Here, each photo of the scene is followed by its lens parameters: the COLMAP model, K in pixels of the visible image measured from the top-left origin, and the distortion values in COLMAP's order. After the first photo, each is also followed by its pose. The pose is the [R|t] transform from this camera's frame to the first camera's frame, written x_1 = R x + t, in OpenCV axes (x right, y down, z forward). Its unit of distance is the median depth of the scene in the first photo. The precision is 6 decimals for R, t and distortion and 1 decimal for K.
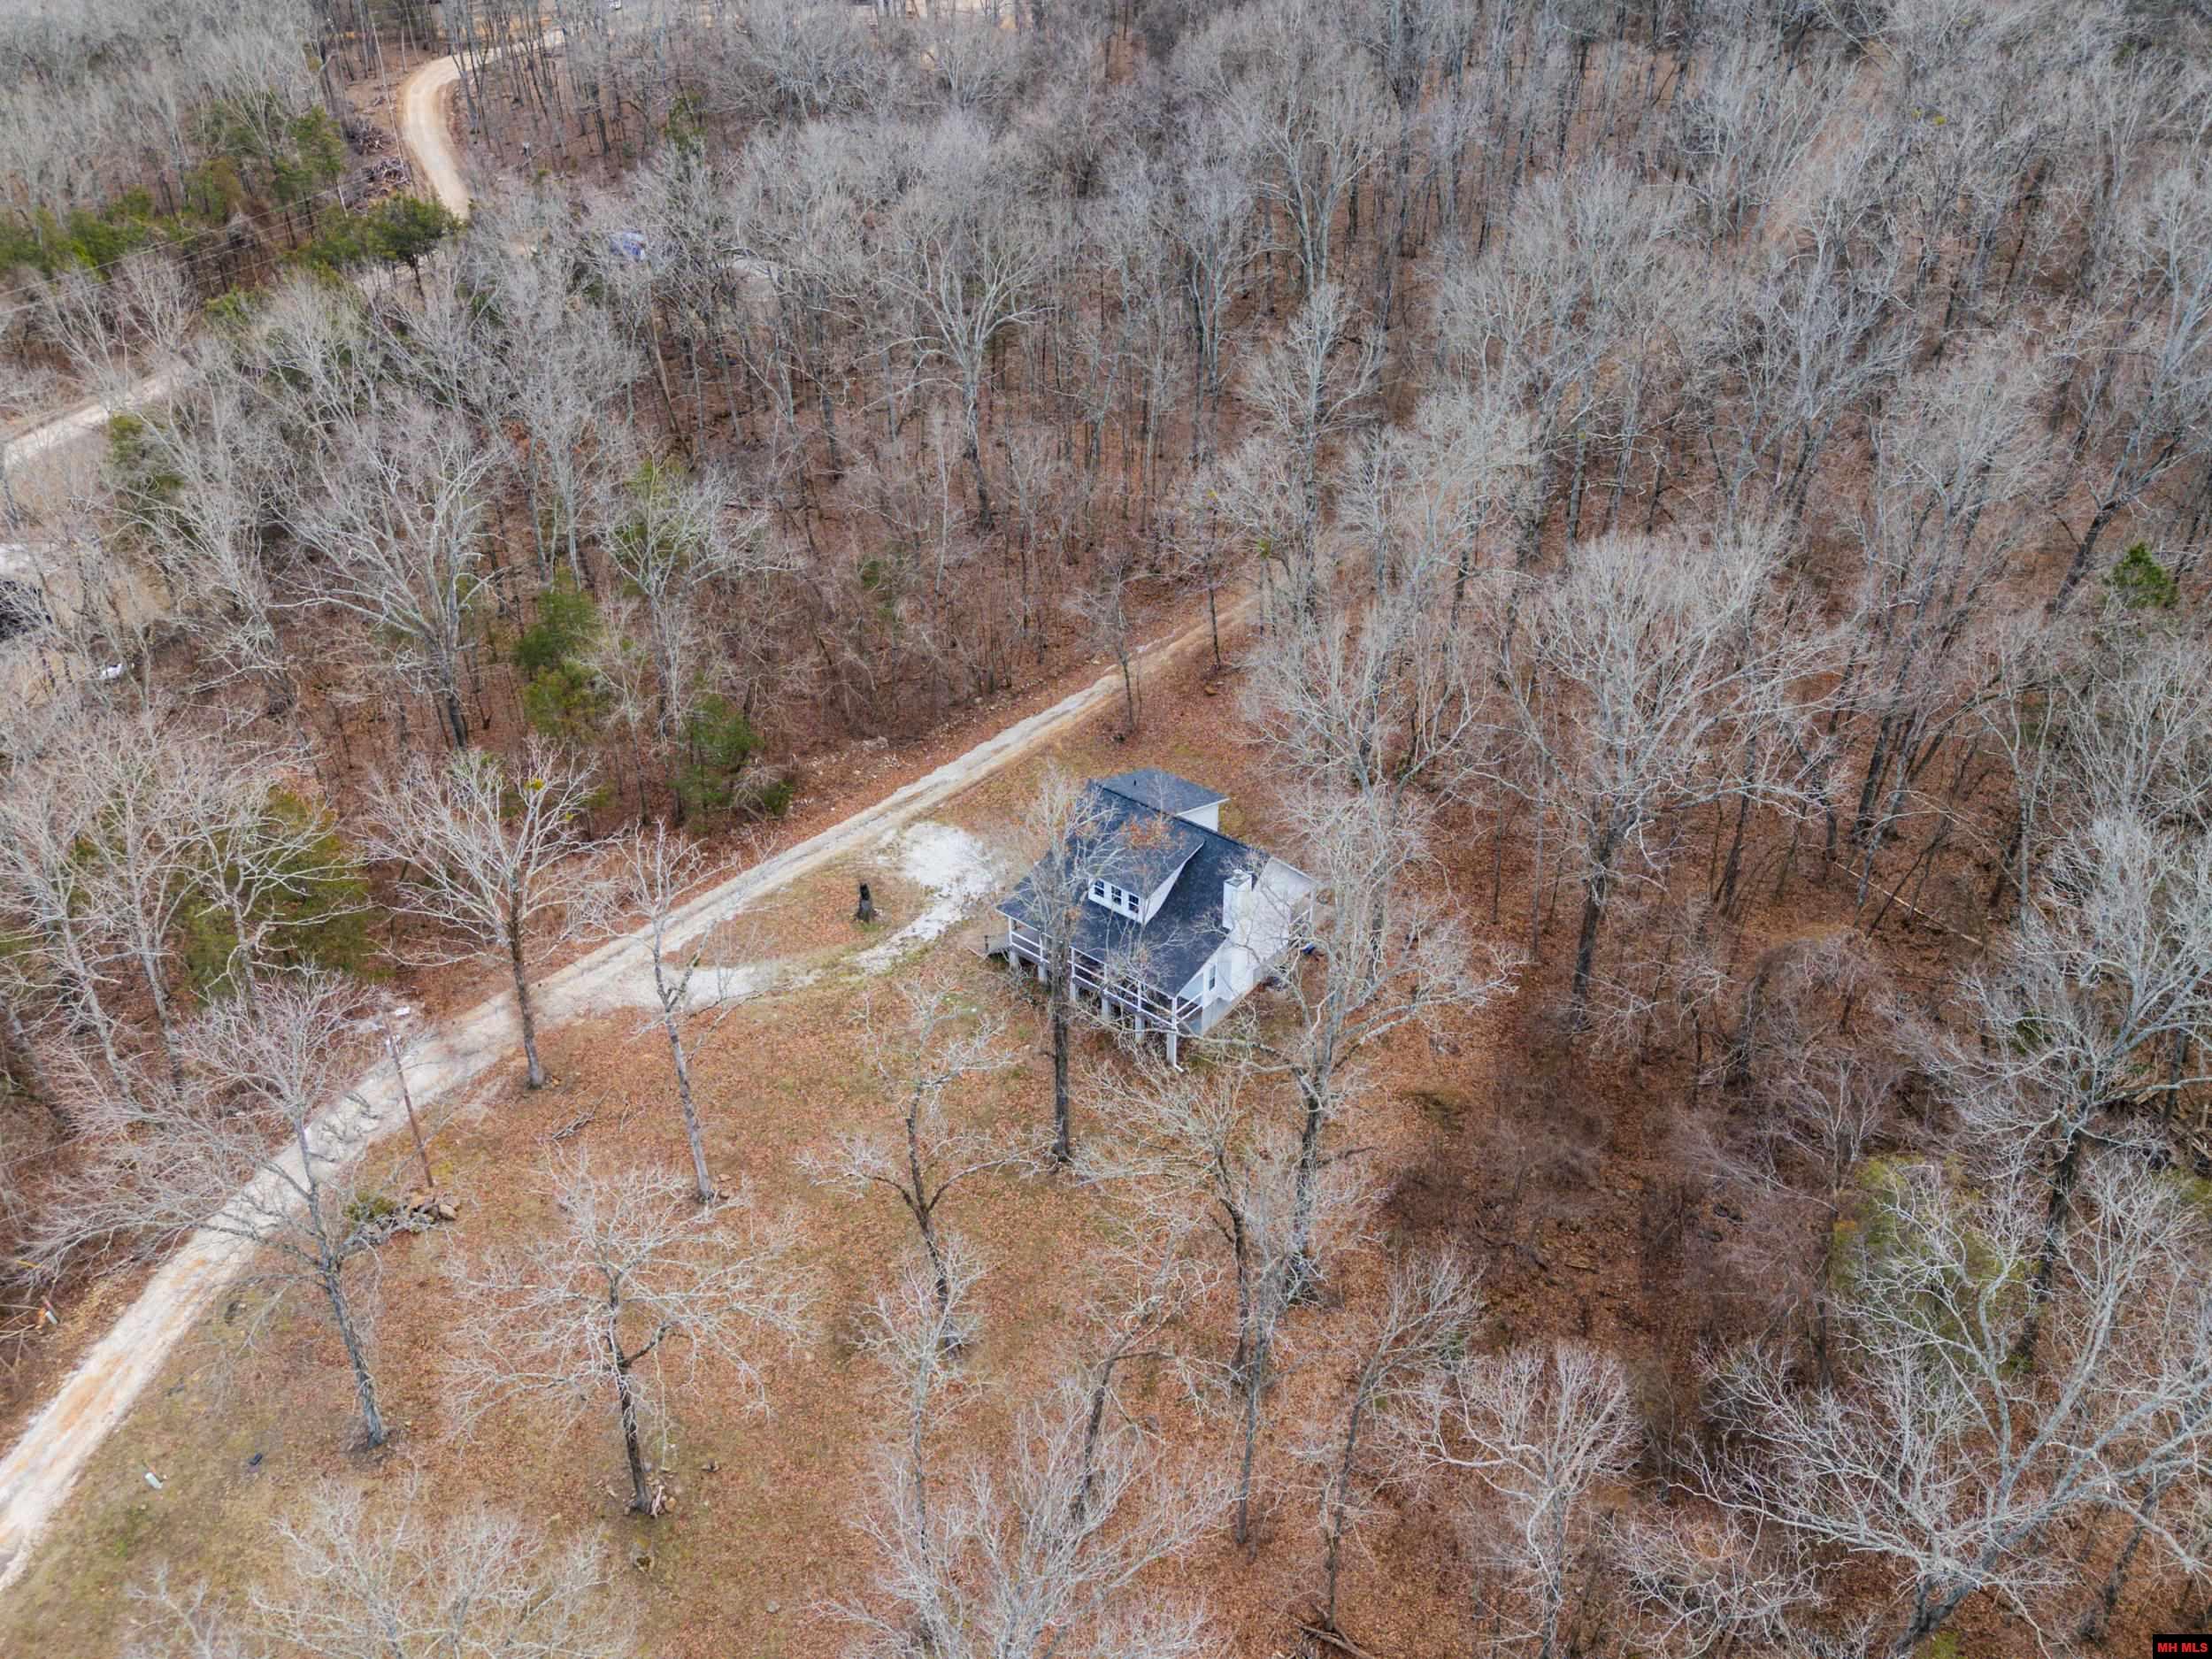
lens RADIAL K [[1650.6, 0, 1102.5], [0, 1650.6, 735.0], [0, 0, 1]] dist [0.025398, -0.000242]
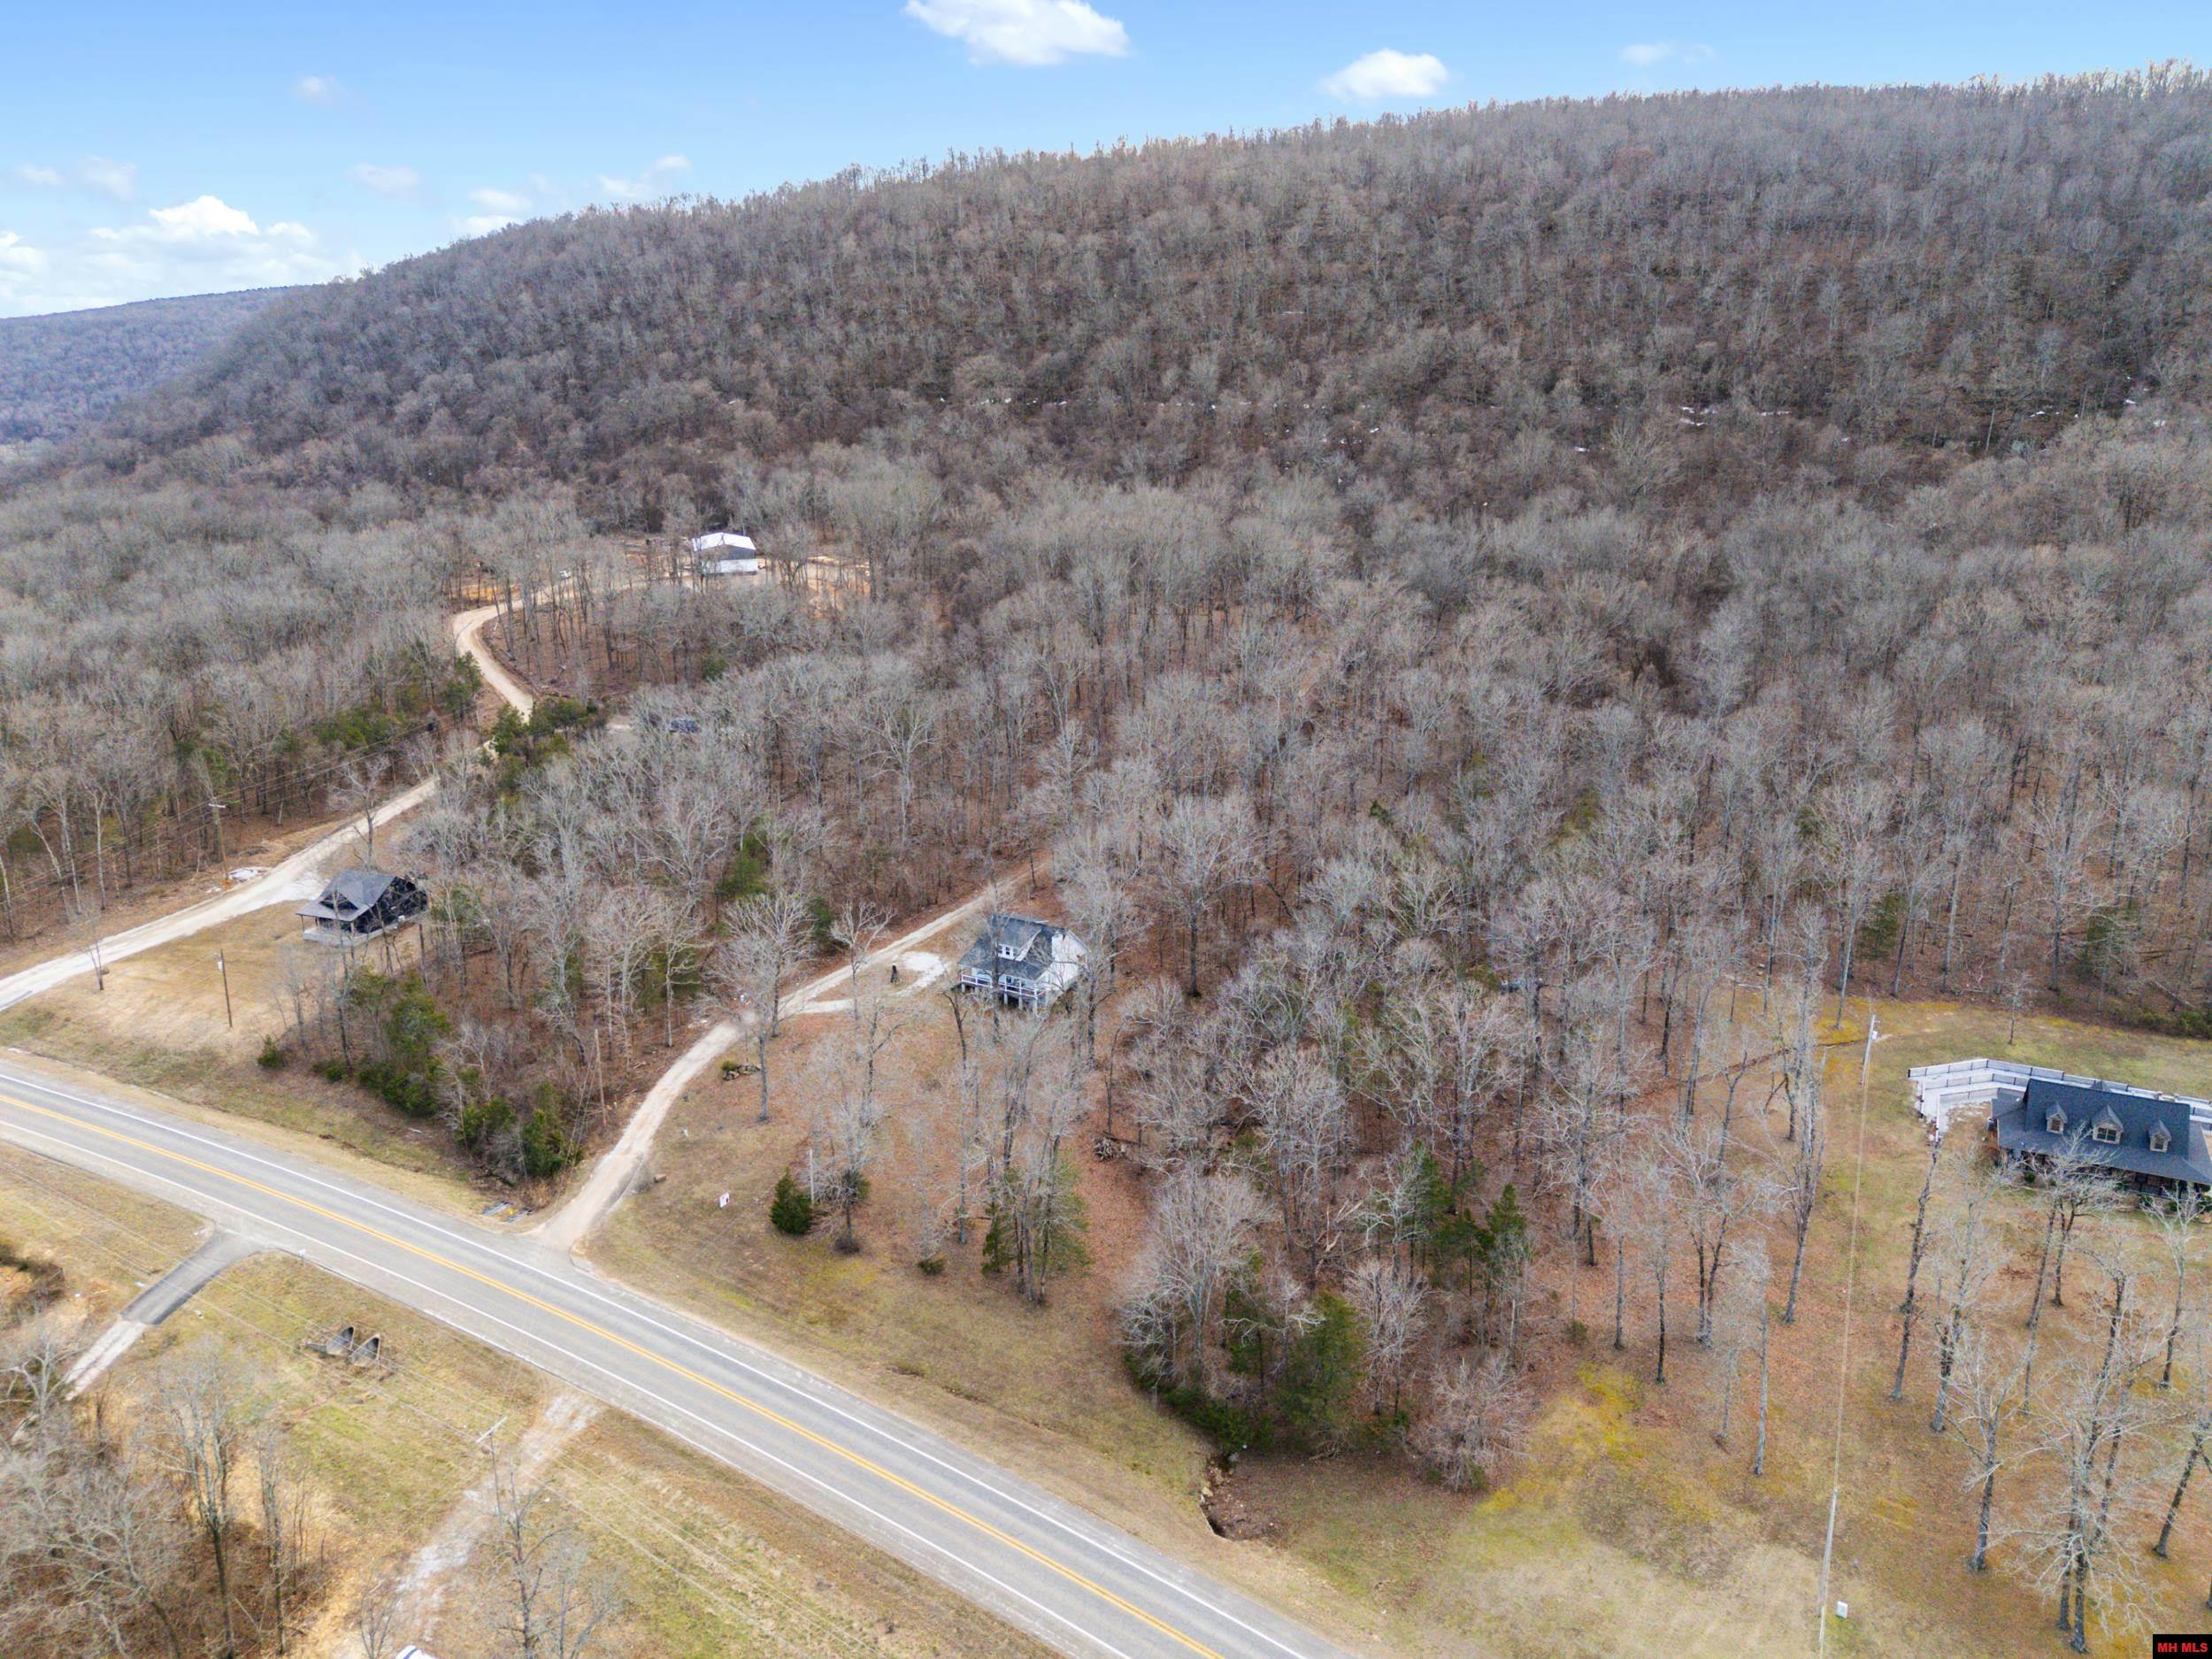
lens RADIAL K [[1650.6, 0, 1102.5], [0, 1650.6, 735.0], [0, 0, 1]] dist [0.025398, -0.000242]
pose [[0.984838, -0.017800, 0.172563, -0.219592], [0.066531, 0.957416, -0.280941, 0.394847], [-0.160214, 0.288162, 0.944084, -1.167618]]
